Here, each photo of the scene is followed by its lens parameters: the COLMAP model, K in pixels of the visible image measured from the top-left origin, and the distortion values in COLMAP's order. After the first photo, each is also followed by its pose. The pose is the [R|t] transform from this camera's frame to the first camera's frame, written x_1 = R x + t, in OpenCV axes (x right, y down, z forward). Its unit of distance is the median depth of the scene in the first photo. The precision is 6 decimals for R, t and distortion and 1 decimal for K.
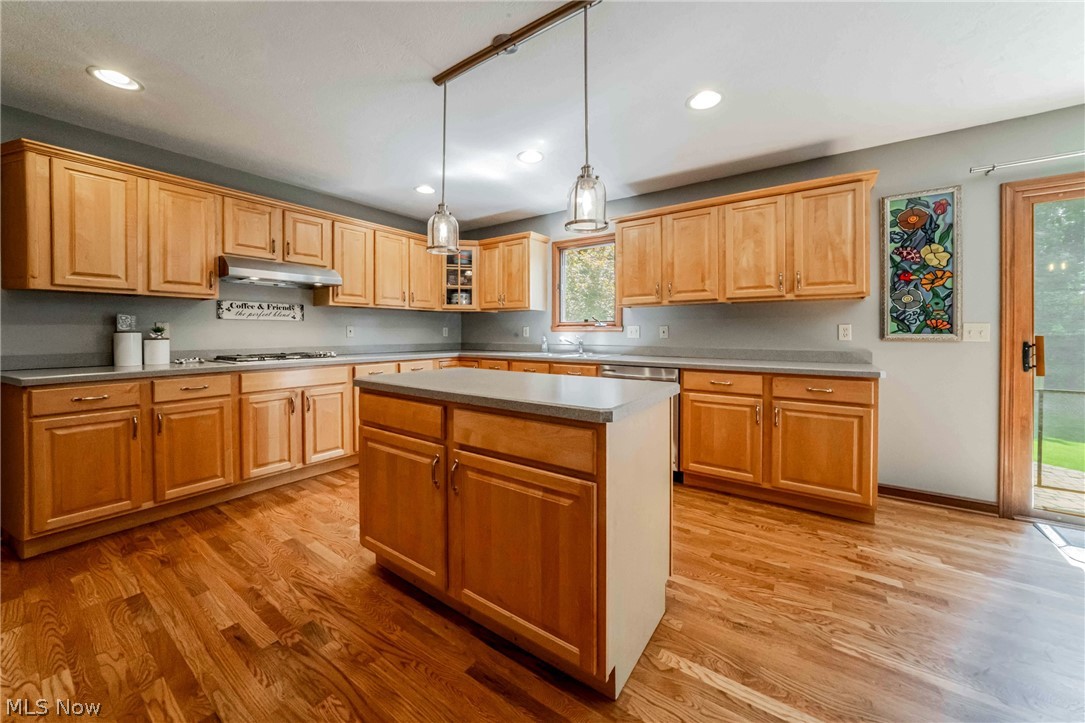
lens RADIAL K [[377.3, 0, 560.6], [0, 377.3, 336.1], [0, 0, 1]] dist [-0.009444, 0.000209]
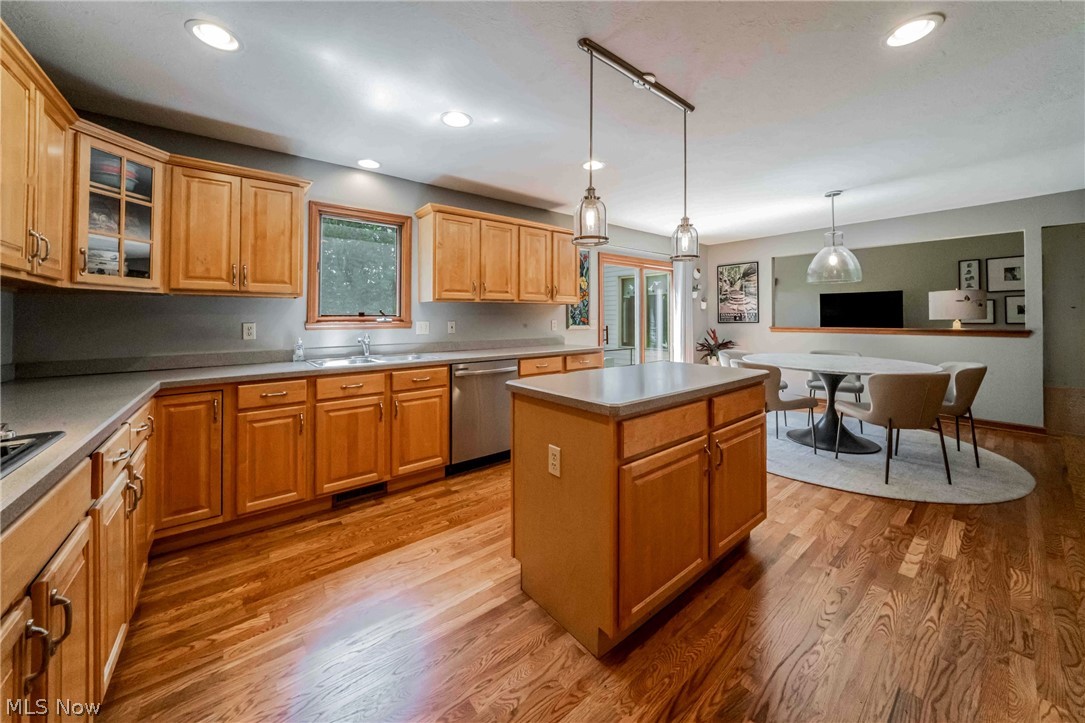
lens RADIAL K [[377.3, 0, 541.7], [0, 377.3, 315.7], [0, 0, 1]] dist [-0.009444, 0.000209]
pose [[0.325322, 0.006880, 0.945578, -0.774873], [0.018180, 0.999743, -0.013530, -0.030144], [-0.945428, 0.021593, 0.325114, 0.548194]]
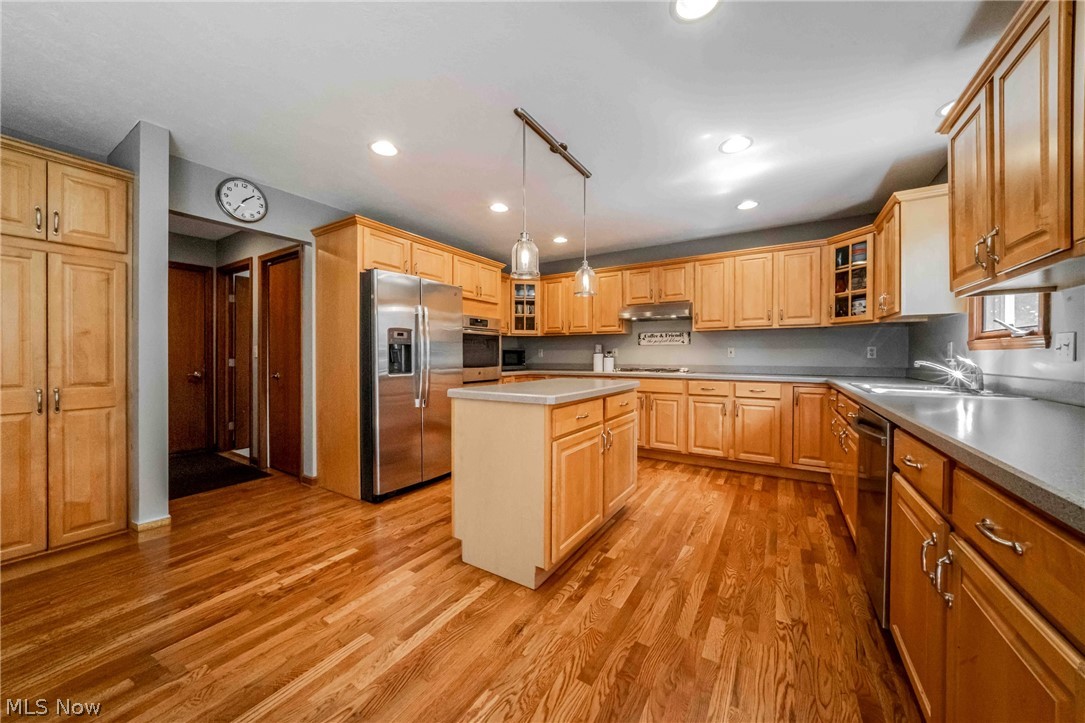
lens RADIAL K [[434.0, 0, 539.4], [0, 434.0, 357.1], [0, 0, 1]] dist [-0.001138, -0.000038]
pose [[0.000179, -0.000674, -1.000000, 0.882027], [-0.014215, 0.999899, -0.000676, 0.011554], [0.999899, 0.014215, 0.000169, 0.550506]]
